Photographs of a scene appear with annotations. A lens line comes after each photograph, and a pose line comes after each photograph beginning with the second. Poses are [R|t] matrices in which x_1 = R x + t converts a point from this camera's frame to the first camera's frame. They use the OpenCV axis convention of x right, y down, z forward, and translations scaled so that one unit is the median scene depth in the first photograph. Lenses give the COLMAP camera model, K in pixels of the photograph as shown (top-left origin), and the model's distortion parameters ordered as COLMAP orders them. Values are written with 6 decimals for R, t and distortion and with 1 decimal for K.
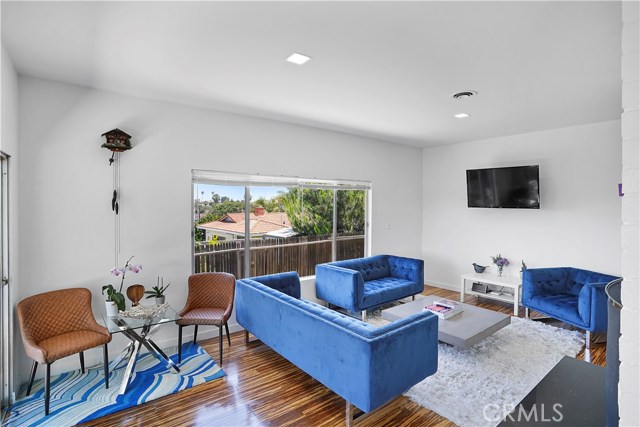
lens RADIAL K [[321.2, 0, 324.7], [0, 321.2, 207.5], [0, 0, 1]] dist [-0.070174, 0.039191]
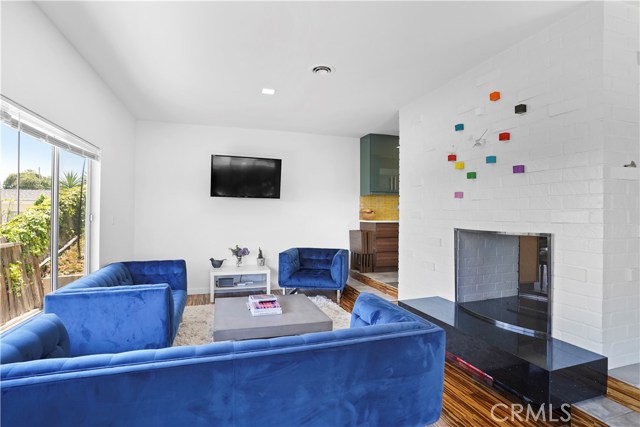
lens RADIAL K [[321.2, 0, 324.7], [0, 321.2, 207.5], [0, 0, 1]] dist [-0.070174, 0.039191]
pose [[0.351310, 0.015511, 0.936131, -0.292289], [0.005027, 0.999817, -0.018453, 0.052529], [-0.936246, 0.011189, 0.351168, 0.403073]]
